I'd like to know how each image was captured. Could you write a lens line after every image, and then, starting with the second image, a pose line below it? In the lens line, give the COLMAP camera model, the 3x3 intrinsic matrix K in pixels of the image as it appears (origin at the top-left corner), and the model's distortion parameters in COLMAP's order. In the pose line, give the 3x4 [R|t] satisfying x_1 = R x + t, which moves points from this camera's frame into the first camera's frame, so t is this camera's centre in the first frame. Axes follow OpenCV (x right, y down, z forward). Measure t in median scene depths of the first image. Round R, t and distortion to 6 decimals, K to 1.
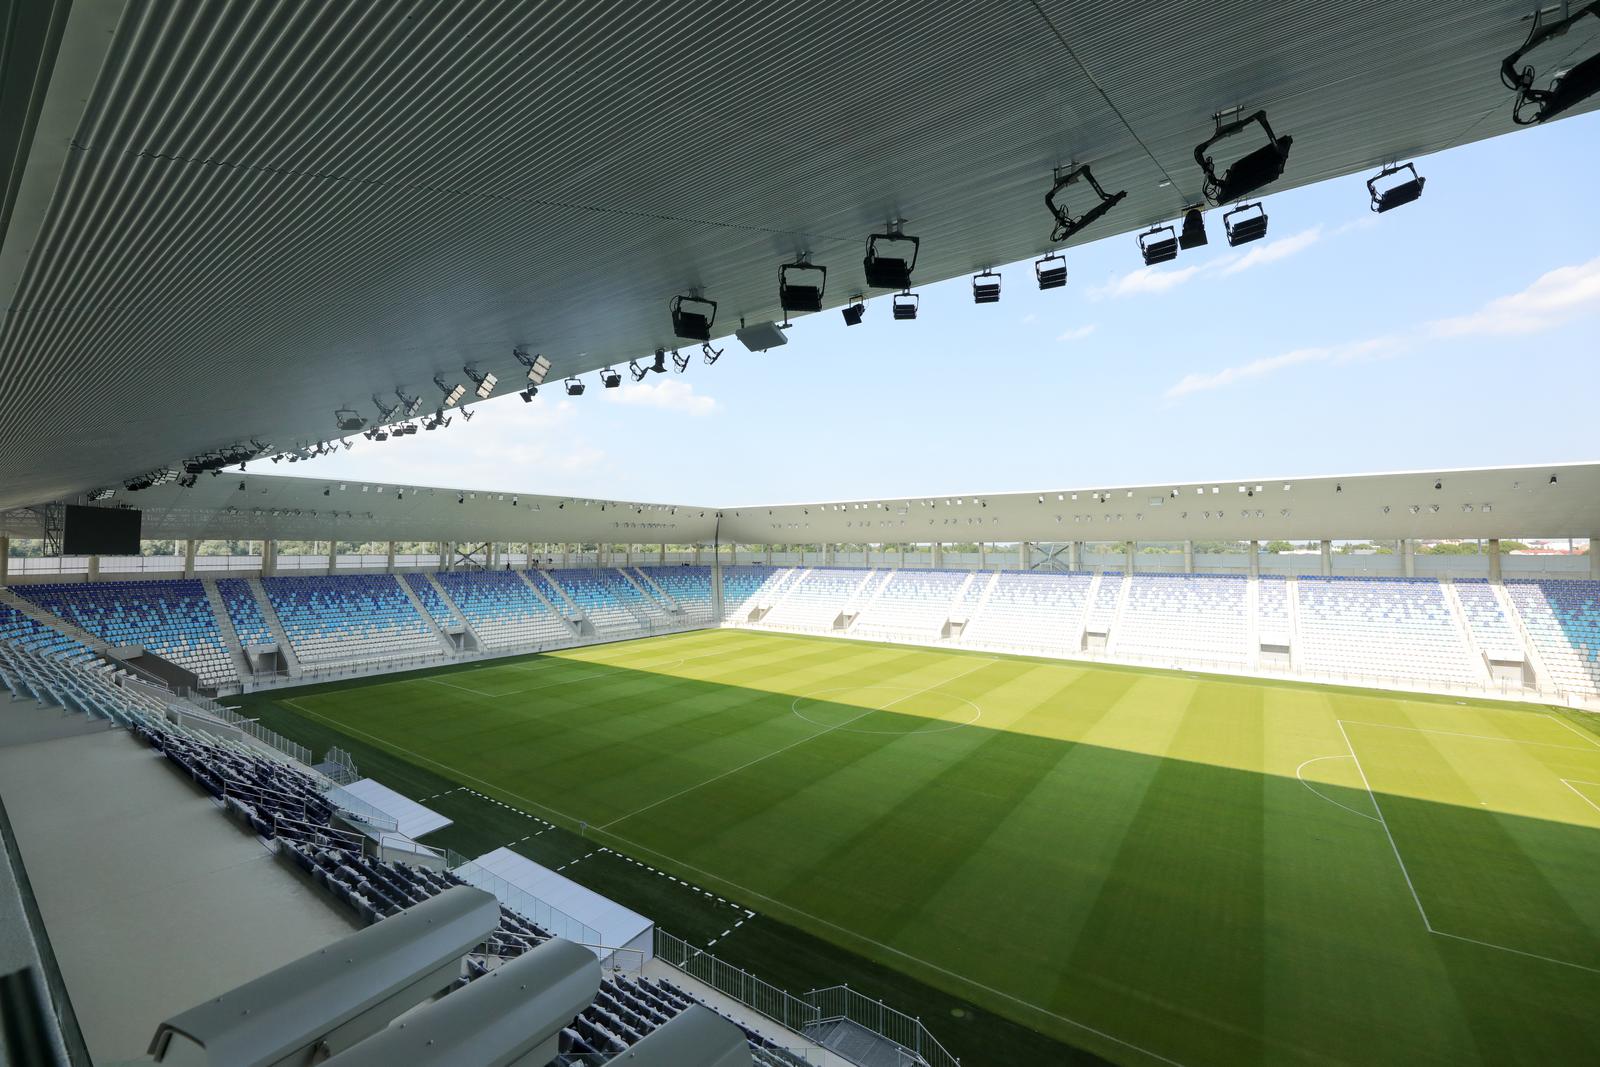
lens RADIAL K [[640.0, 0, 797.4], [0, 640.0, 521.6], [0, 0, 1]] dist [-0.001643, -0.000861]
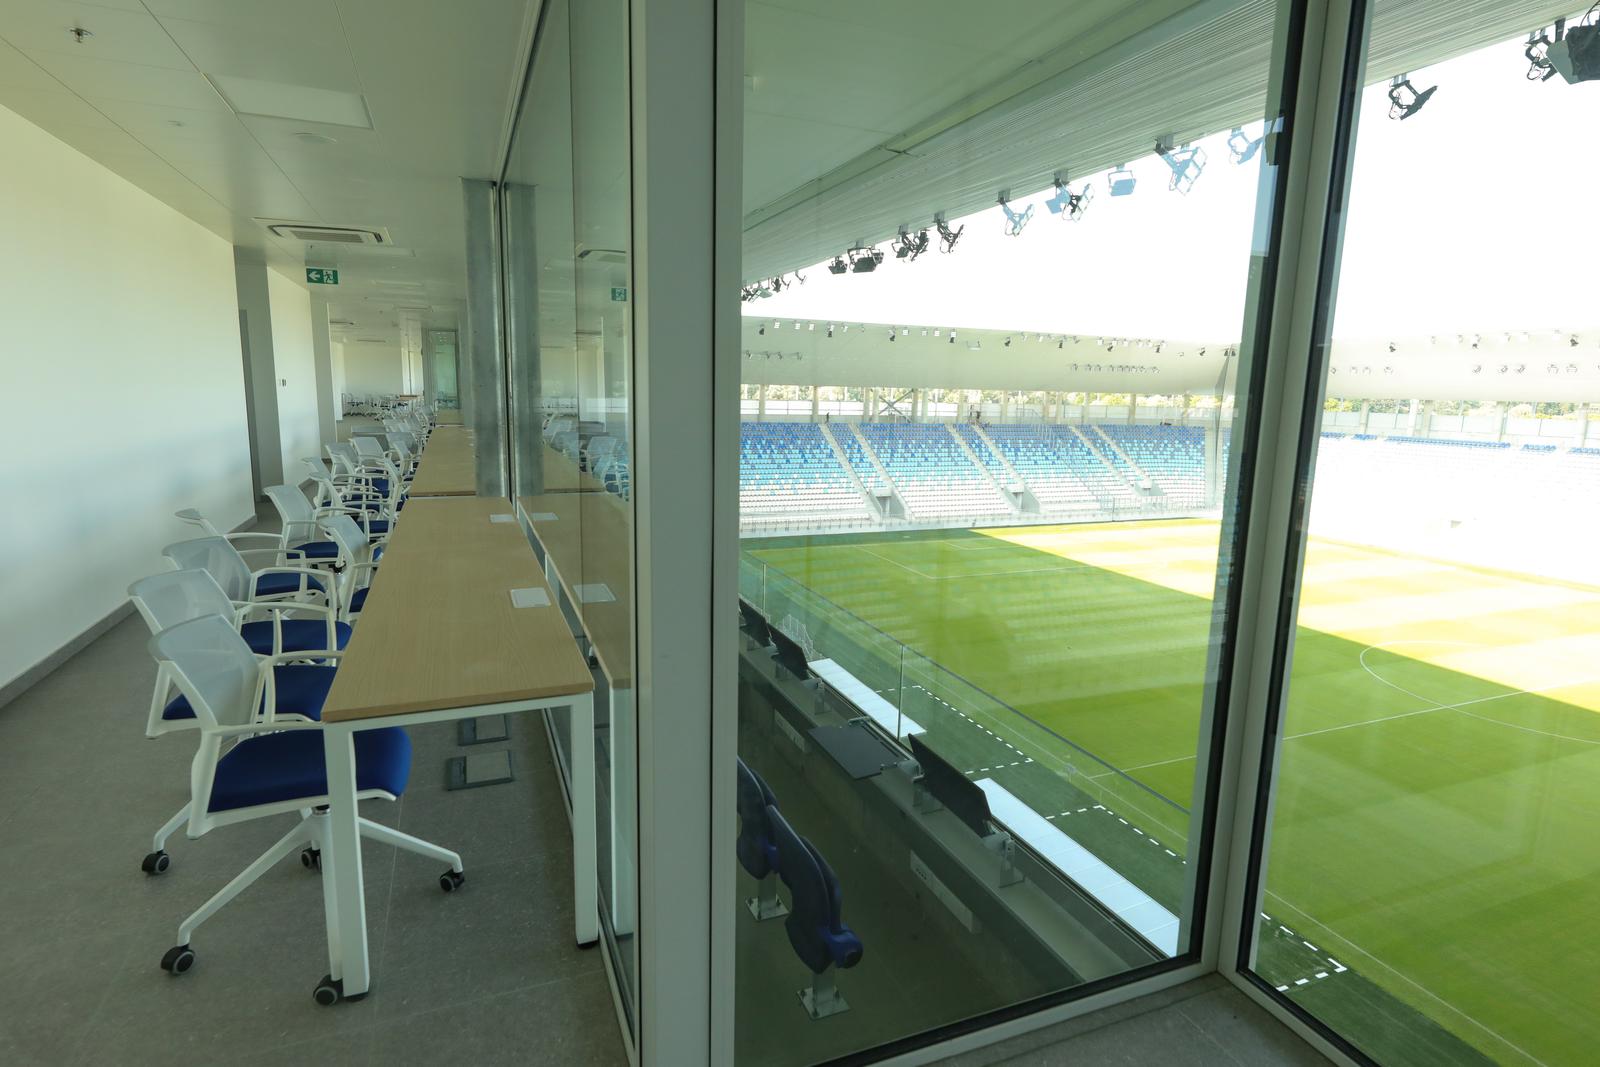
lens RADIAL K [[835.4, 0, 793.7], [0, 835.4, 530.1], [0, 0, 1]] dist [-0.002643, -0.000424]
pose [[0.841645, 0.109598, -0.528793, -0.034568], [-0.000274, 0.979276, 0.202530, -0.007461], [0.540031, -0.170313, 0.824233, 0.004516]]
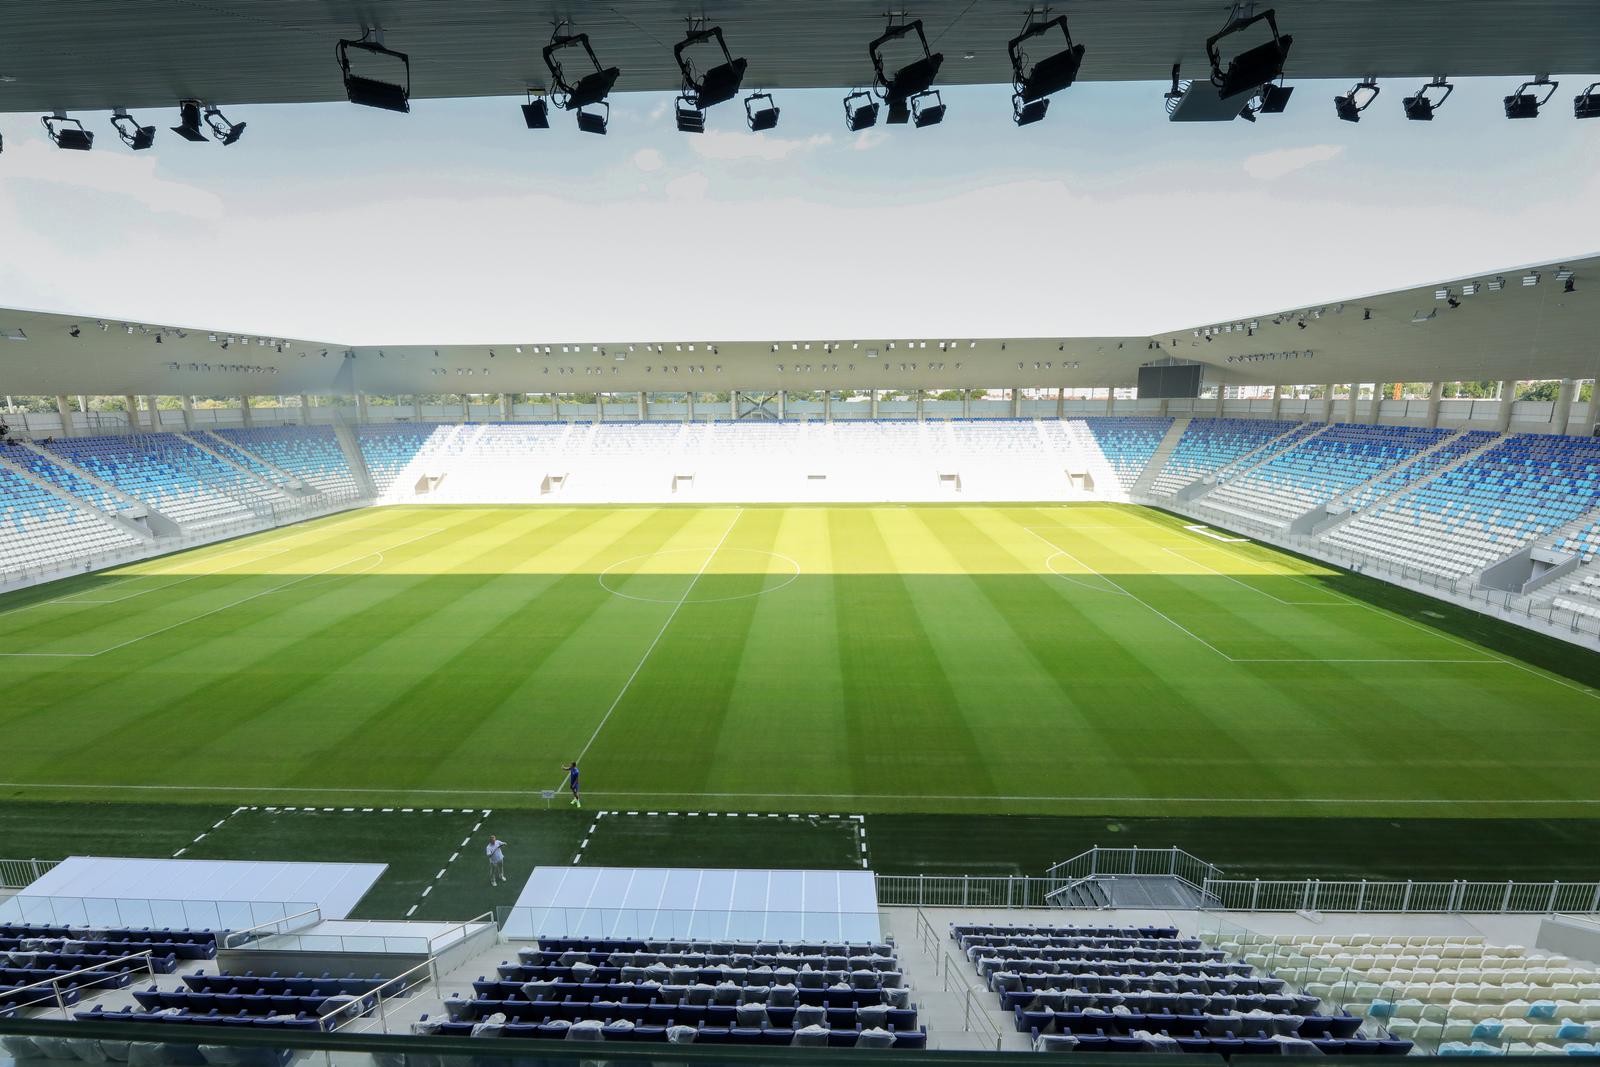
lens RADIAL K [[640.0, 0, 806.0], [0, 640.0, 526.0], [0, 0, 1]] dist [-0.001643, -0.000861]
pose [[0.828712, -0.117997, 0.547096, -0.161797], [-0.015280, 0.972388, 0.232870, 0.002606], [-0.559467, -0.201341, 0.804026, 0.113735]]
